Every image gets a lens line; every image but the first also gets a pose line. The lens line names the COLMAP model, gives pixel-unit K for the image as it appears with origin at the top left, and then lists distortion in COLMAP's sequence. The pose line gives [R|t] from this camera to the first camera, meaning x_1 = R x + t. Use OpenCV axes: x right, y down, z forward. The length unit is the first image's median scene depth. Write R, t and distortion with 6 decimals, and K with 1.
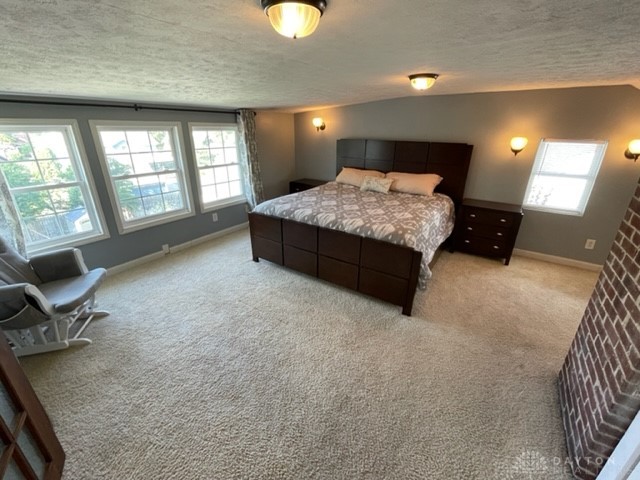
lens RADIAL K [[283.8, 0, 320.0], [0, 283.8, 240.0], [0, 0, 1]] dist [0.000662, 0.000034]
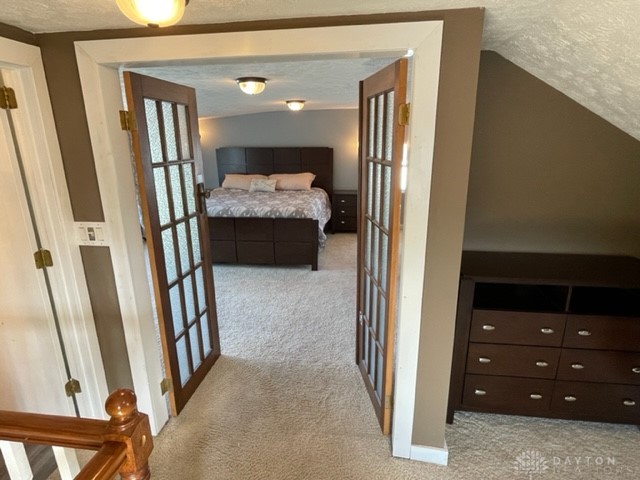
lens RADIAL K [[362.1, 0, 320.0], [0, 362.1, 240.0], [0, 0, 1]] dist [0.000350, 0.000042]
pose [[0.895402, -0.142708, 0.421770, -0.270853], [0.184029, 0.981166, -0.058704, 0.163704], [-0.405449, 0.130181, 0.904800, -0.418009]]
